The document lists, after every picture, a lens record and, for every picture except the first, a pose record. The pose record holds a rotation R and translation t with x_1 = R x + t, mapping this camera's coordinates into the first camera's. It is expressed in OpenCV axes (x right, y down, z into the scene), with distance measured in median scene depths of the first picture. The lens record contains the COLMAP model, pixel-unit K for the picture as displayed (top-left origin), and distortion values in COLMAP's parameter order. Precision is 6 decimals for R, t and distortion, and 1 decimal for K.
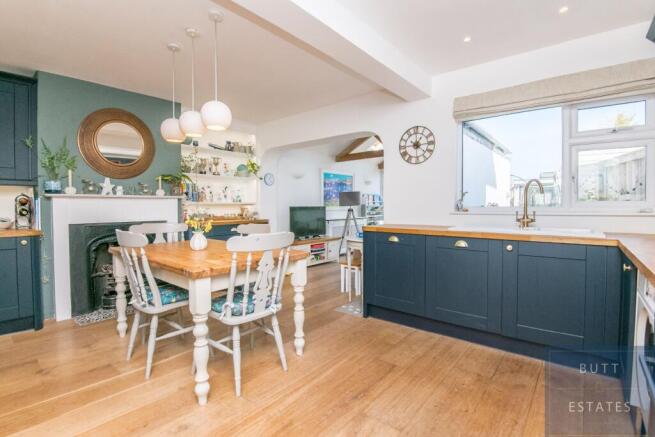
lens RADIAL K [[311.8, 0, 326.6], [0, 311.8, 215.9], [0, 0, 1]] dist [0.000015, 0.000005]
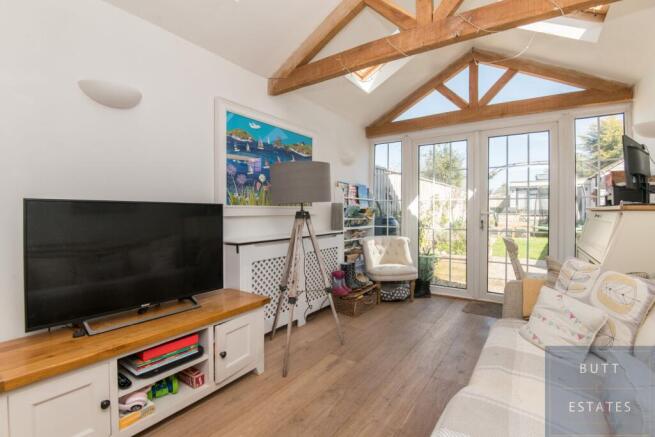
lens RADIAL K [[311.8, 0, 328.4], [0, 311.8, 217.2], [0, 0, 1]] dist [0.000015, 0.000005]
pose [[0.995978, 0.000061, 0.089598, 0.073365], [0.001392, 0.999868, -0.016159, -0.009684], [-0.089587, 0.016219, 0.995847, 0.617868]]
